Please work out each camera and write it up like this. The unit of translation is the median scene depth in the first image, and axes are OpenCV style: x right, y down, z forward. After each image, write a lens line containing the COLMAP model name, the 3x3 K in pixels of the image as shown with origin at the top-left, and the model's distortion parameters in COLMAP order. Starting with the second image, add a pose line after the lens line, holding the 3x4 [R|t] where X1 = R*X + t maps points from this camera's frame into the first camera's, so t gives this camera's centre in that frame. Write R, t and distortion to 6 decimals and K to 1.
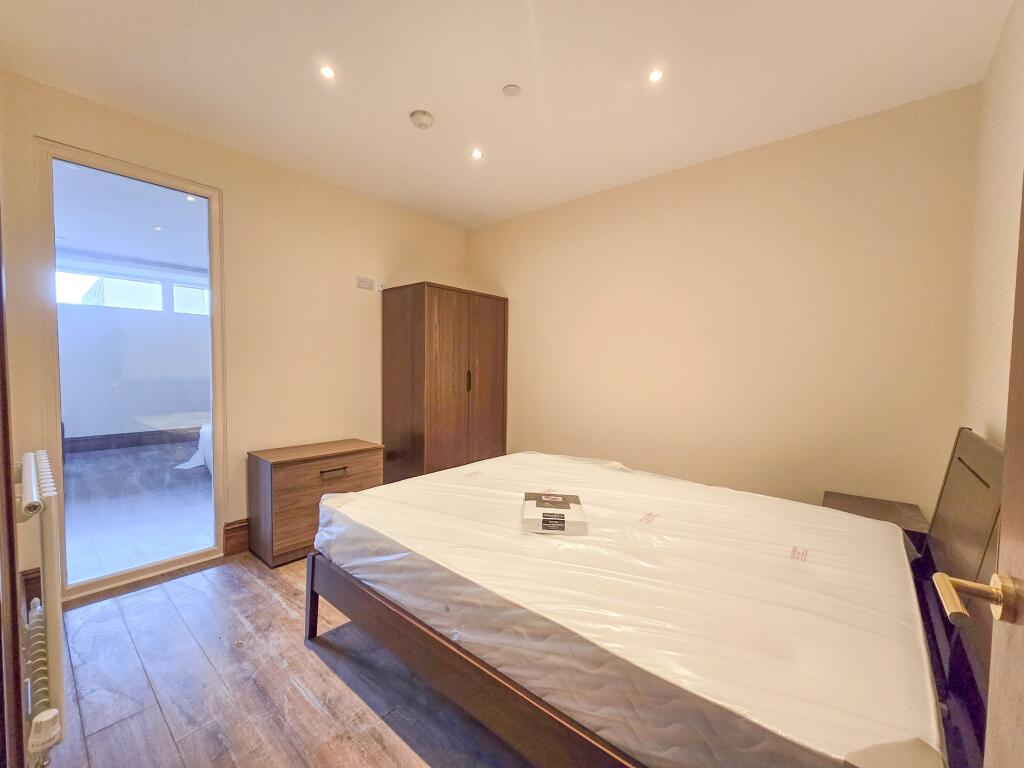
lens RADIAL K [[417.7, 0, 505.3], [0, 417.7, 384.0], [0, 0, 1]] dist [-0.017039, -0.000135]
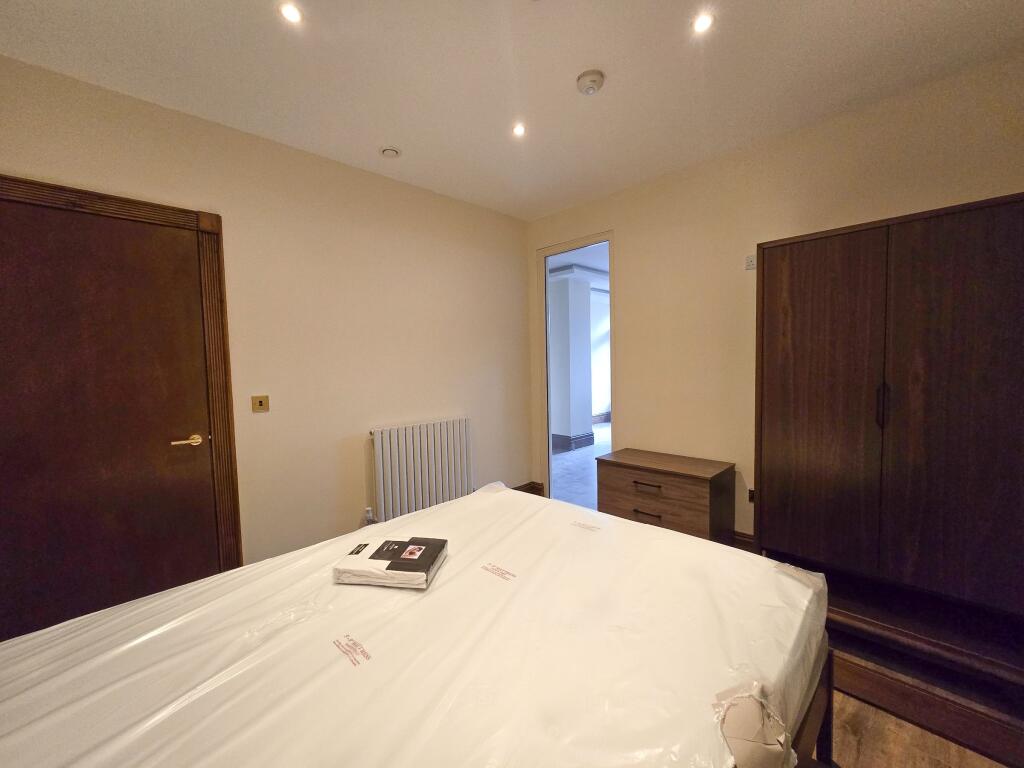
lens RADIAL K [[417.7, 0, 505.3], [0, 417.7, 384.0], [0, 0, 1]] dist [-0.017039, -0.000135]
pose [[-0.081017, 0.043938, -0.995744, 0.534694], [-0.019723, 0.998762, 0.045676, -0.055812], [0.996518, 0.023340, -0.080050, 0.741162]]
